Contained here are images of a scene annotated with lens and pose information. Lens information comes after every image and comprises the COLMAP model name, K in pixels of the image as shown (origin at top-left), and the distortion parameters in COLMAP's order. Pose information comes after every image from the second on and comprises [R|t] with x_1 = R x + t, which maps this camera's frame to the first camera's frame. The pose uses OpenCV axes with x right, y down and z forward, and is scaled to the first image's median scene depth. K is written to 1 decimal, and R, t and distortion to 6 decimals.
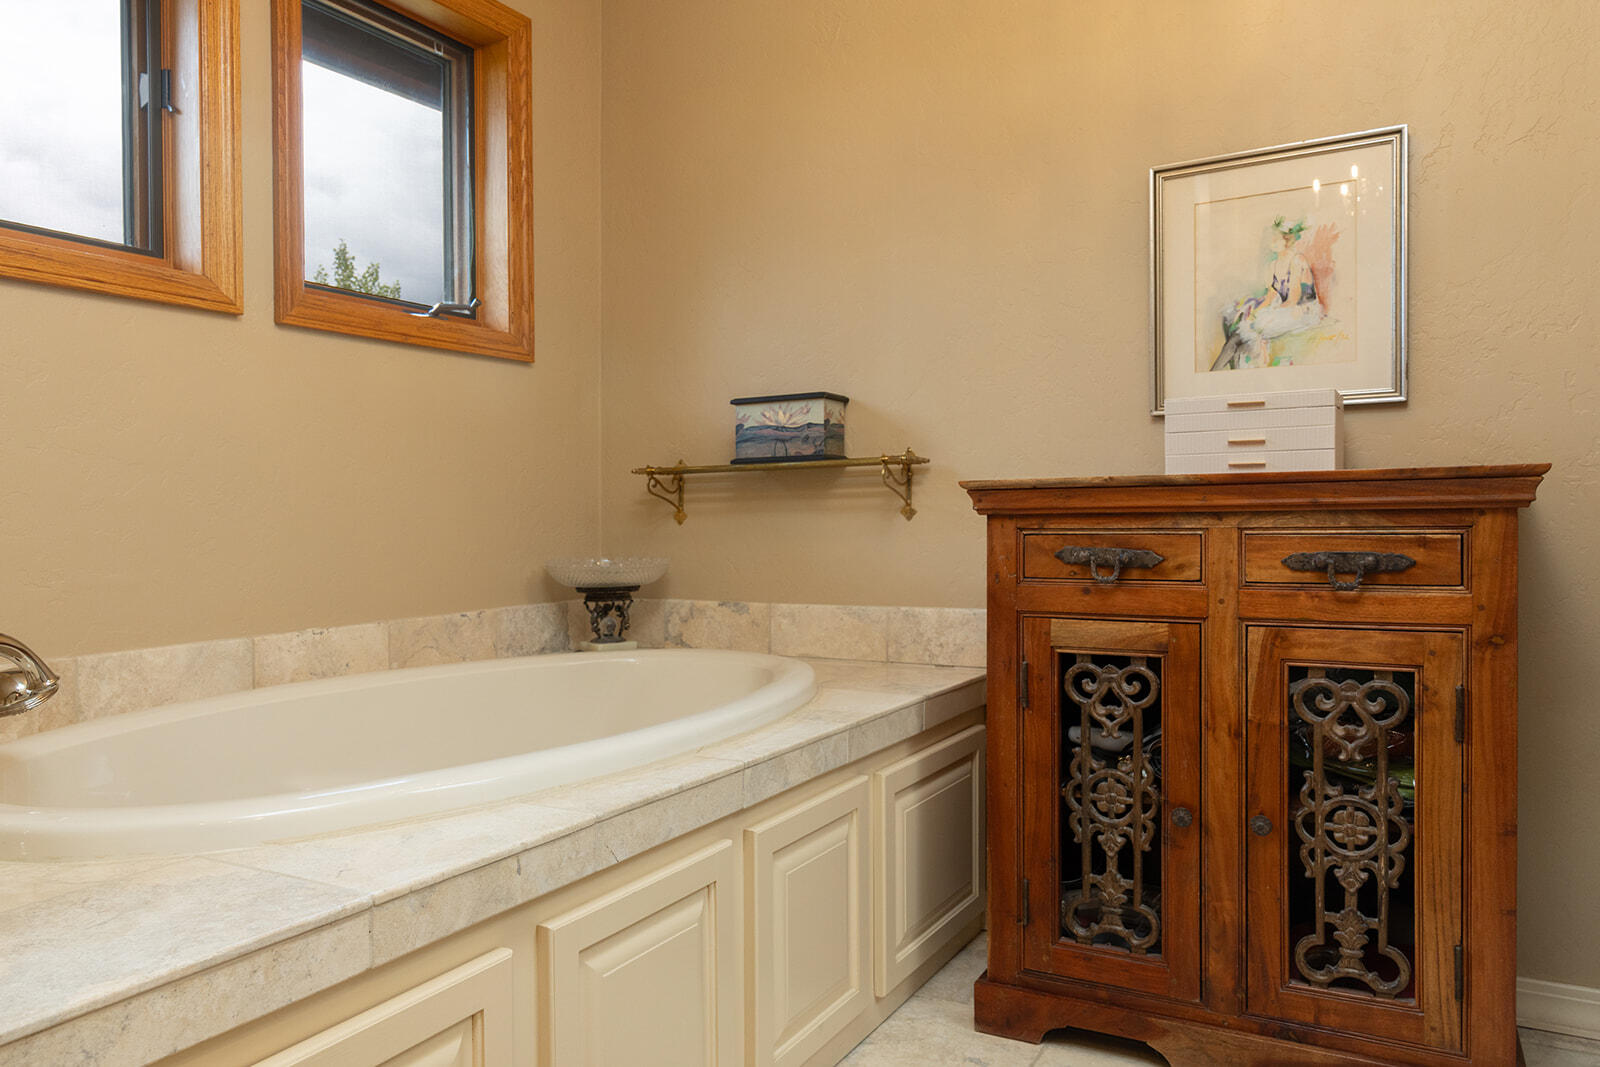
lens RADIAL K [[1084.6, 0, 780.7], [0, 1084.6, 566.9], [0, 0, 1]] dist [0.019308, -0.004837]
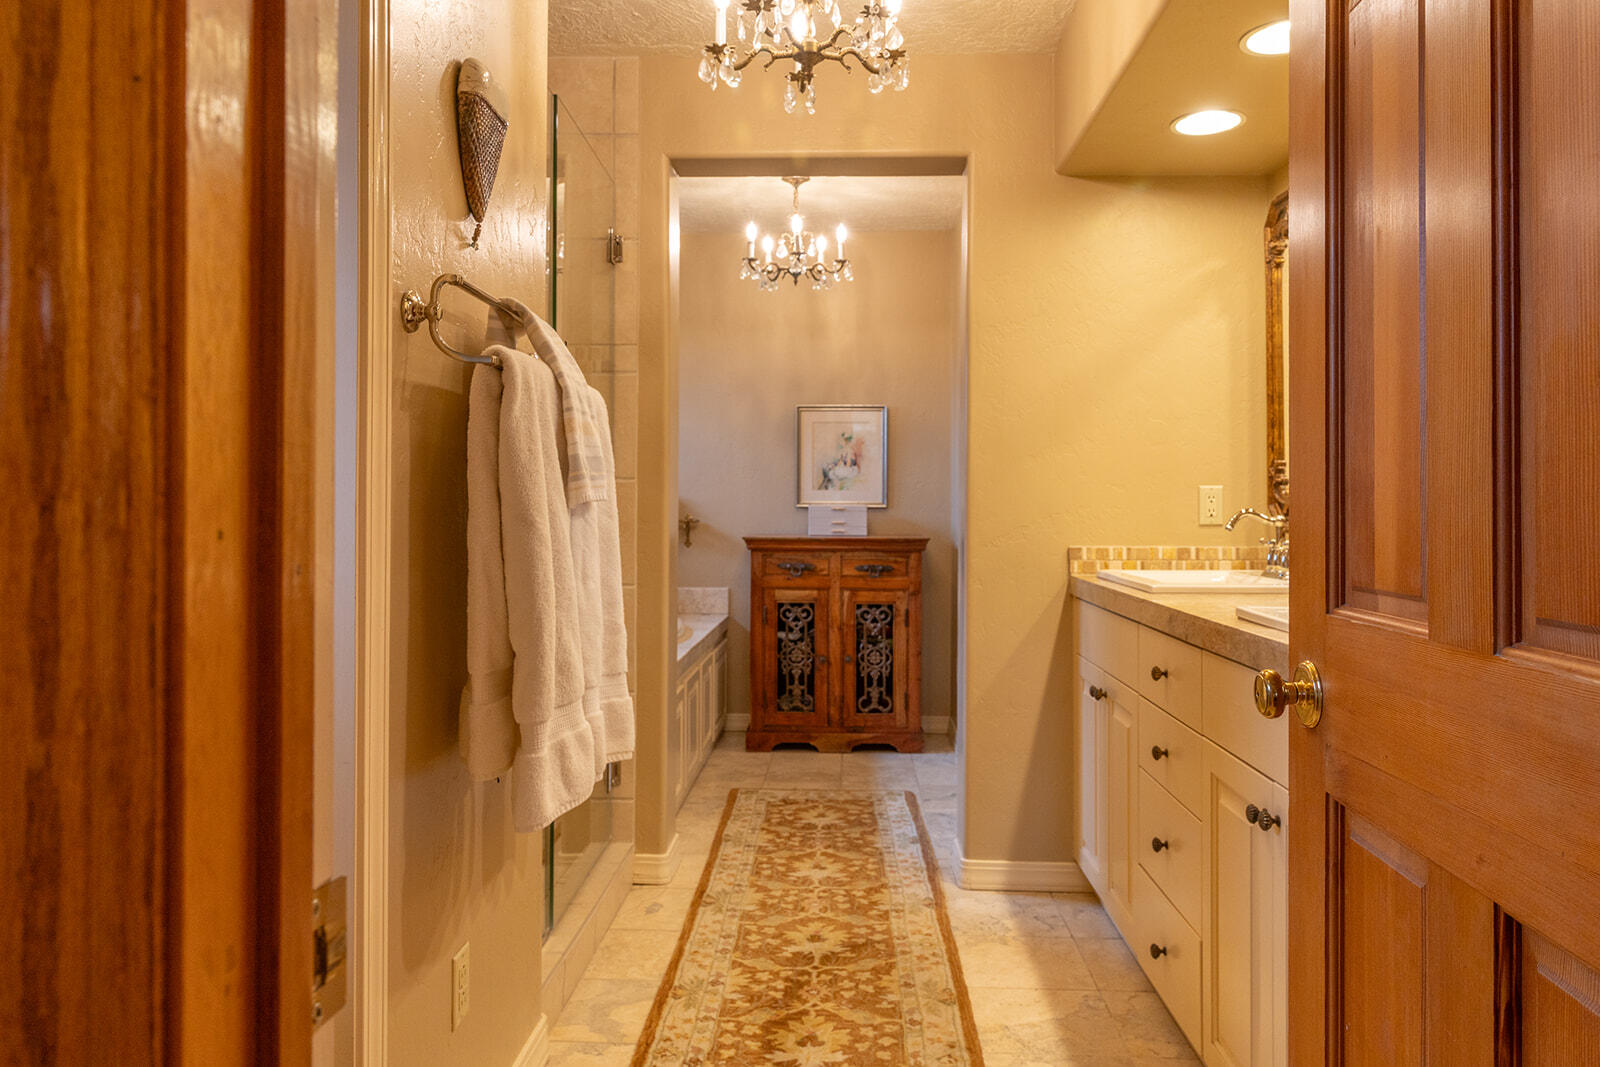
lens RADIAL K [[1084.6, 0, 799.5], [0, 1084.6, 539.4], [0, 0, 1]] dist [0.019308, -0.004837]
pose [[0.887132, 0.008668, 0.461433, -0.964639], [0.001356, 0.999770, -0.021388, -0.018966], [-0.461513, 0.019599, 0.886917, -1.439782]]
